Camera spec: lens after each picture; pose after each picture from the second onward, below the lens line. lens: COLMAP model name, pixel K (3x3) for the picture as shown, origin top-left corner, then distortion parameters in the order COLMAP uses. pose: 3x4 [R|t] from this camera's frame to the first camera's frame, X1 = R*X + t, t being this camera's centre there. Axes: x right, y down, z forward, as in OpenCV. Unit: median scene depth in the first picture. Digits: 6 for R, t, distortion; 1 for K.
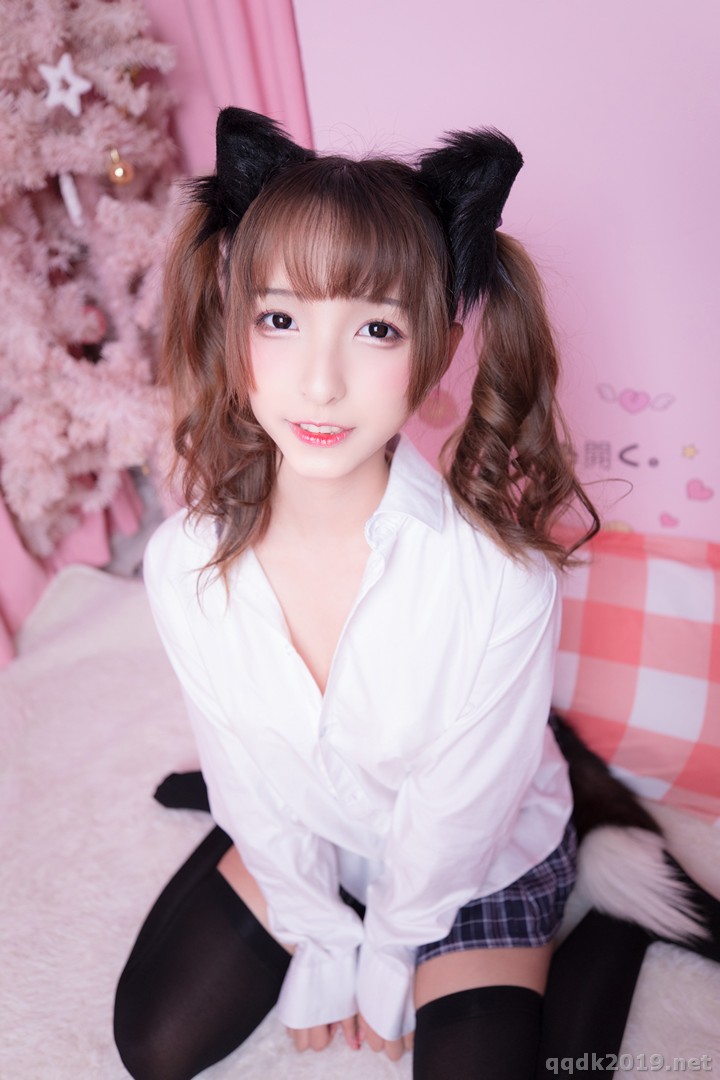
lens RADIAL K [[729.5, 0, 360.0], [0, 729.5, 540.0], [0, 0, 1]] dist [-0.014455, 0.024260]
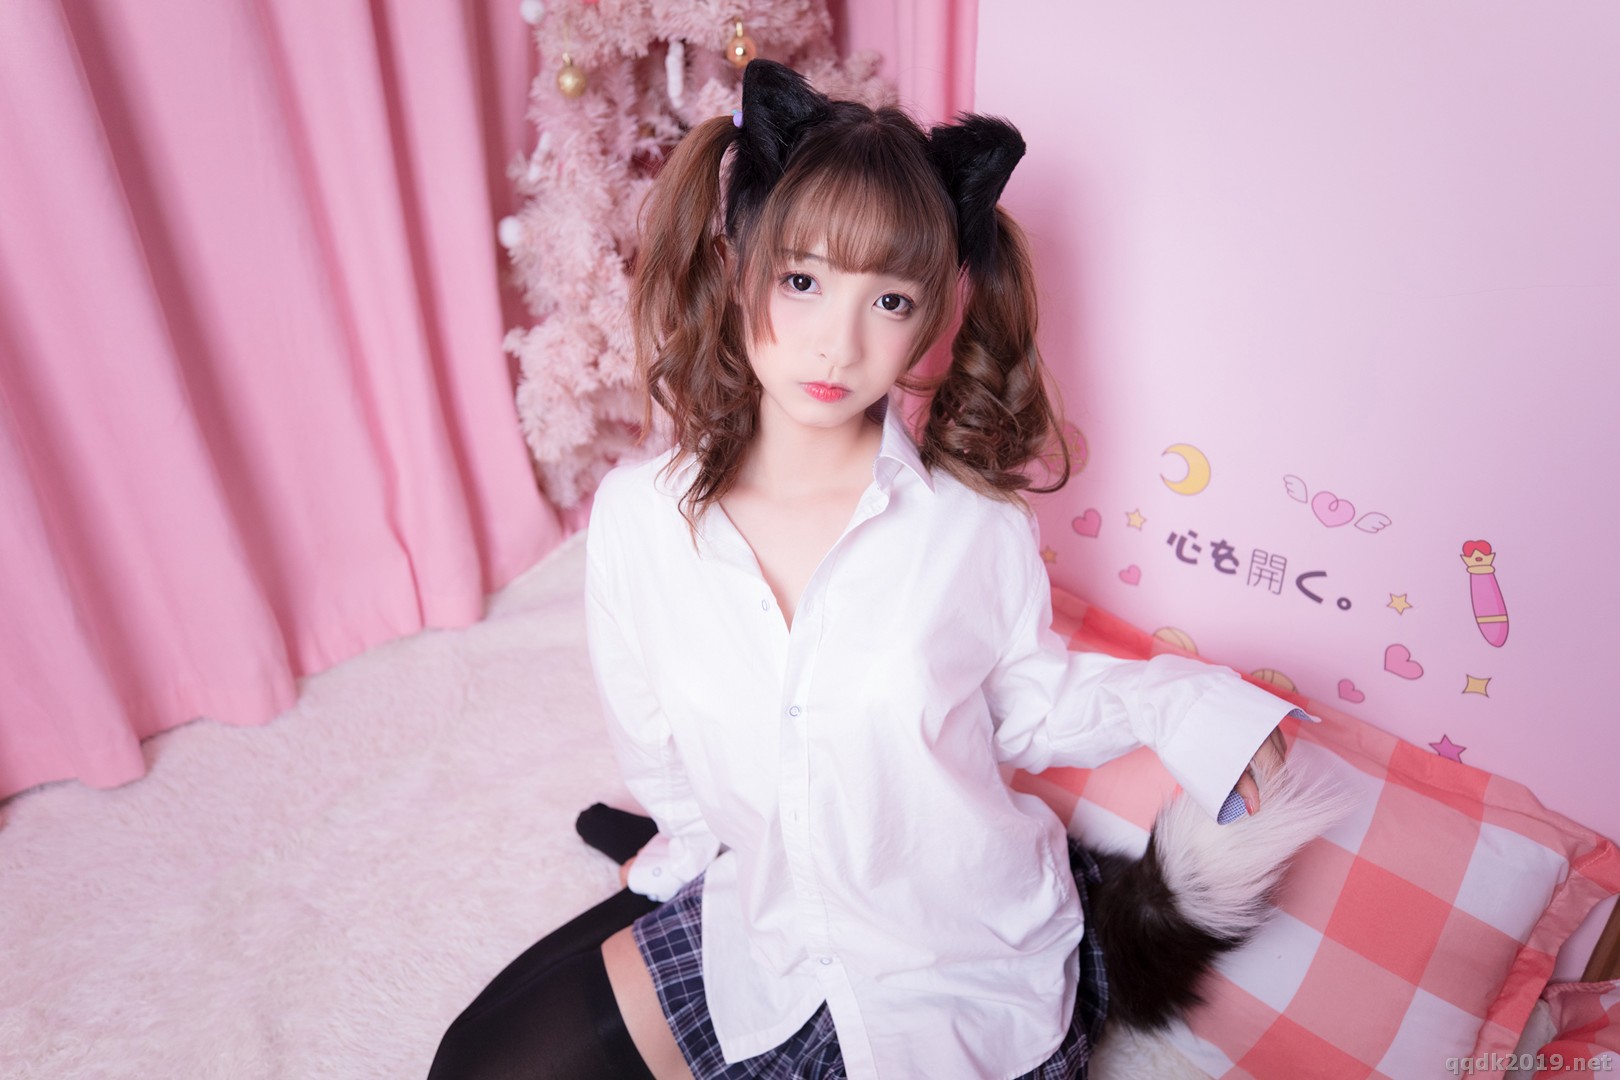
lens RADIAL K [[1070.5, 0, 808.6], [0, 1070.5, 544.2], [0, 0, 1]] dist [-0.017289, 0.024204]
pose [[0.942220, 0.256510, -0.215463, 0.114381], [-0.257192, 0.966027, 0.025360, -0.048975], [0.214648, 0.031521, 0.976183, -0.069250]]
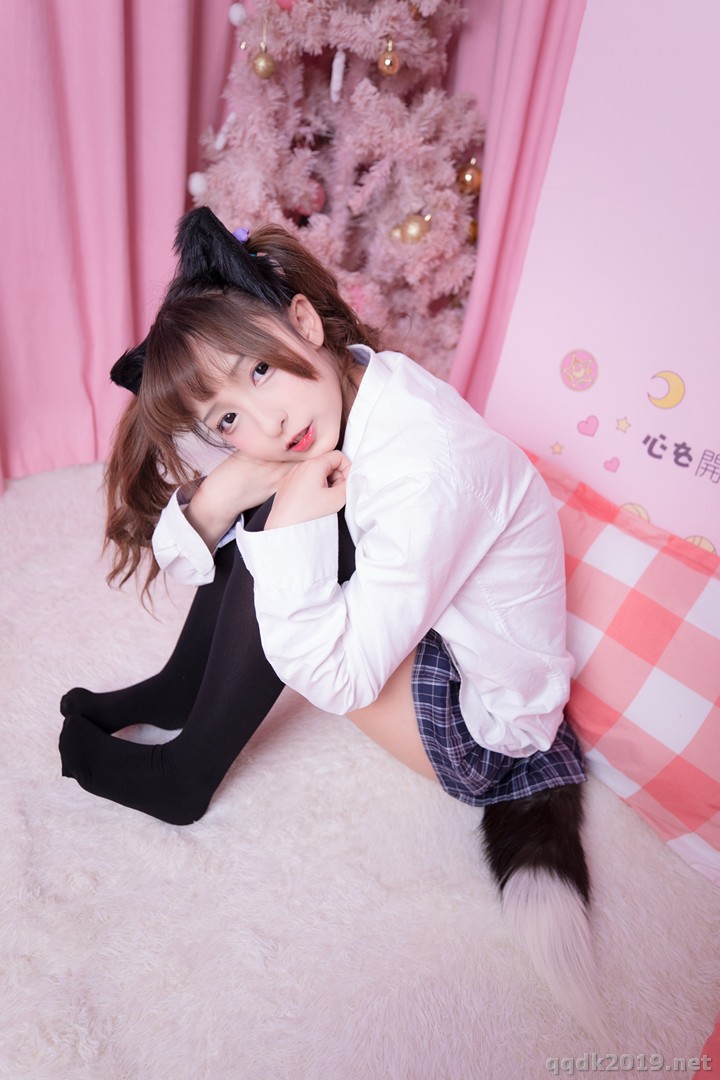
lens RADIAL K [[713.7, 0, 360.0], [0, 713.7, 540.0], [0, 0, 1]] dist [-0.017289, 0.024204]
pose [[0.906348, 0.394651, -0.150945, 0.067781], [-0.390128, 0.918819, 0.059766, 0.094331], [0.162278, 0.004719, 0.986734, -0.037165]]
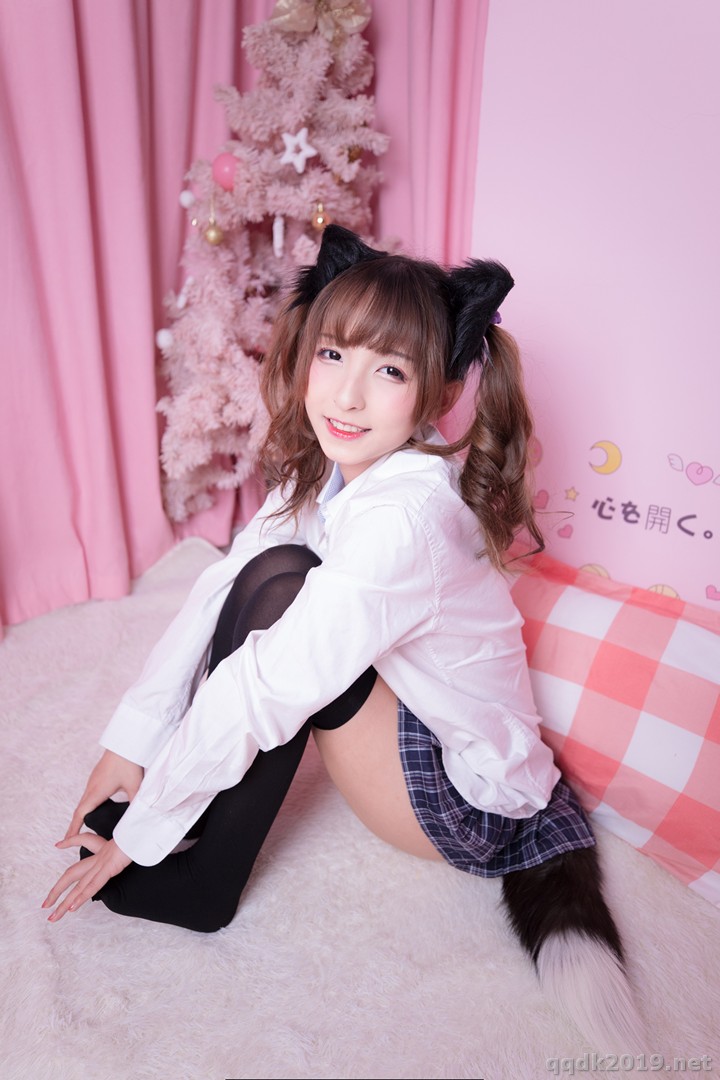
lens RADIAL K [[713.7, 0, 360.0], [0, 713.7, 540.0], [0, 0, 1]] dist [-0.017289, 0.024204]
pose [[0.951579, 0.243218, -0.187997, 0.096034], [-0.265865, 0.958150, -0.106132, 0.129817], [0.154316, 0.150975, 0.976419, -0.096544]]
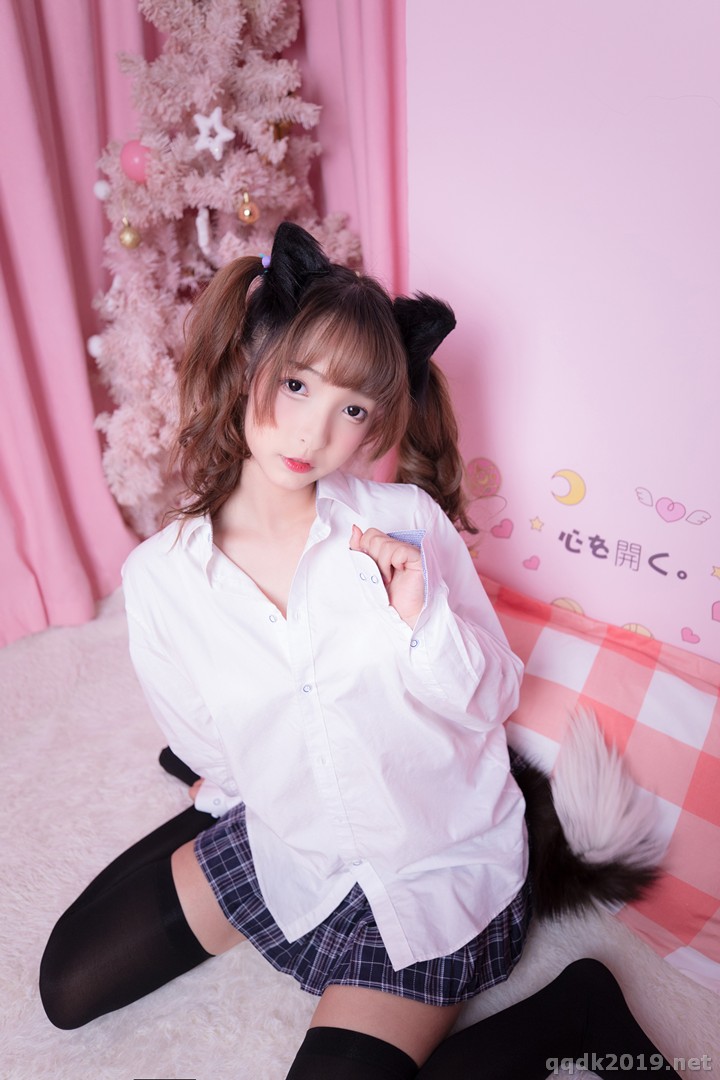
lens RADIAL K [[713.7, 0, 360.0], [0, 713.7, 540.0], [0, 0, 1]] dist [-0.017289, 0.024204]
pose [[0.962445, 0.203686, -0.179477, 0.128771], [-0.207389, 0.978257, -0.001915, -0.052515], [0.175184, 0.039065, 0.983760, -0.012858]]
